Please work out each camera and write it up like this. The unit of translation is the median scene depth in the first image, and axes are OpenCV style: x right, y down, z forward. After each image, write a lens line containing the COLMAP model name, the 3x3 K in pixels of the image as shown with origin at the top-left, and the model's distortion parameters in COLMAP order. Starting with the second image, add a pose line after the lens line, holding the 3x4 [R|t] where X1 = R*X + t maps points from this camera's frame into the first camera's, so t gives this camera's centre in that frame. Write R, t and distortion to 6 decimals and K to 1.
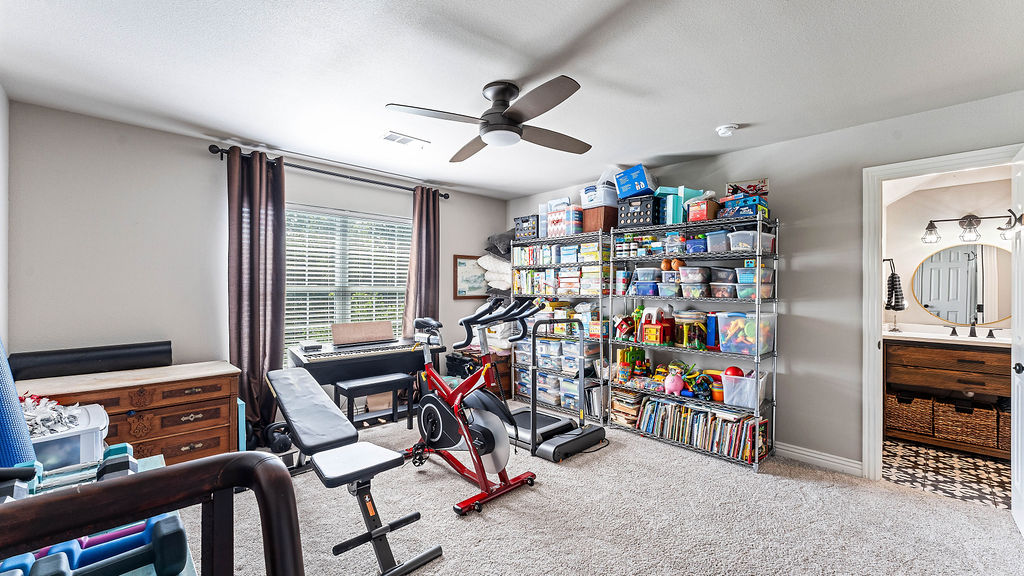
lens RADIAL K [[413.8, 0, 509.4], [0, 413.8, 286.6], [0, 0, 1]] dist [-0.001022, -0.000031]
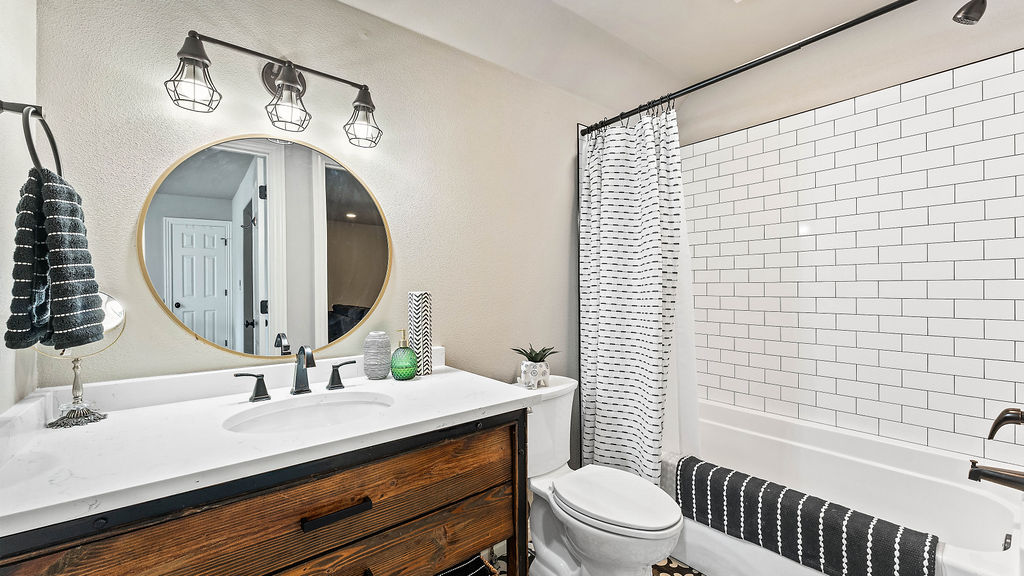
lens RADIAL K [[413.8, 0, 508.4], [0, 413.8, 286.1], [0, 0, 1]] dist [-0.001022, -0.000031]
pose [[0.102900, -0.010475, 0.994637, 0.739697], [0.008486, 0.999917, 0.009652, 0.025966], [-0.994655, 0.007447, 0.102981, 0.739337]]
